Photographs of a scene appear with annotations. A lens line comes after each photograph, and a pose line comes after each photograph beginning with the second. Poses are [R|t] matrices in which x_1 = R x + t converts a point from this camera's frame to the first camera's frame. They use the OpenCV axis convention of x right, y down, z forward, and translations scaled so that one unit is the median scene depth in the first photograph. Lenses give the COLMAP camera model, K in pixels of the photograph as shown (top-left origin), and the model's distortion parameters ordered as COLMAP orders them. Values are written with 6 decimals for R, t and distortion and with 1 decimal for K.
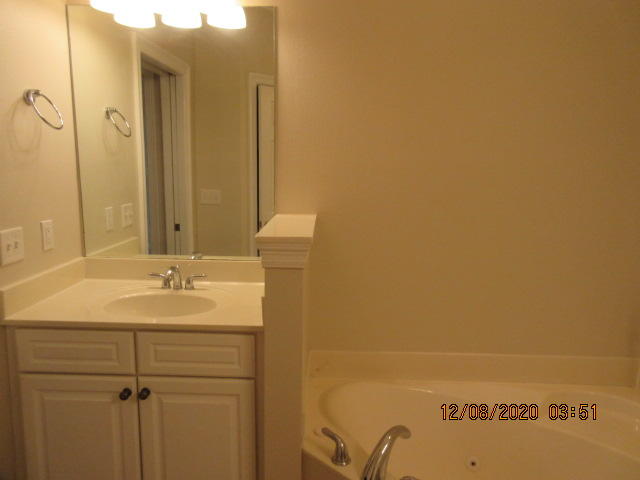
lens RADIAL K [[461.7, 0, 320.0], [0, 461.7, 240.0], [0, 0, 1]] dist [0.000113, -0.000318]
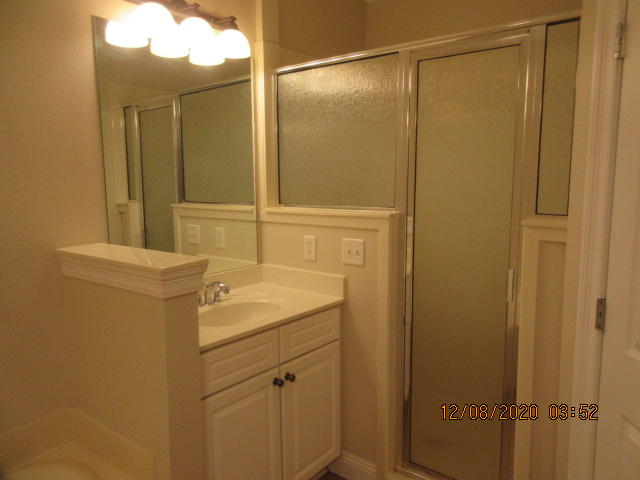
lens RADIAL K [[479.3, 0, 320.0], [0, 479.3, 240.0], [0, 0, 1]] dist [0.007296, 0.004082]
pose [[0.615237, -0.120121, 0.779137, -1.251423], [0.147914, 0.988360, 0.035578, -0.052374], [-0.774342, 0.093357, 0.625843, 0.118897]]
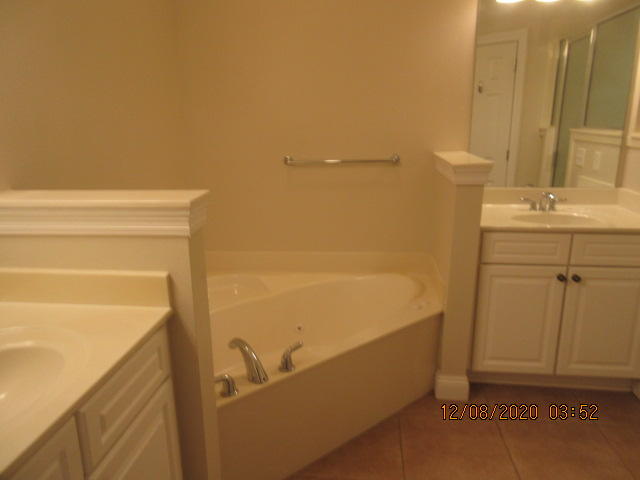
lens RADIAL K [[479.3, 0, 320.0], [0, 479.3, 240.0], [0, 0, 1]] dist [0.007296, 0.004082]
pose [[0.995994, -0.007311, -0.089119, -1.017455], [0.015356, 0.995831, 0.089920, 0.071927], [0.088090, -0.090928, 0.991954, -0.510929]]
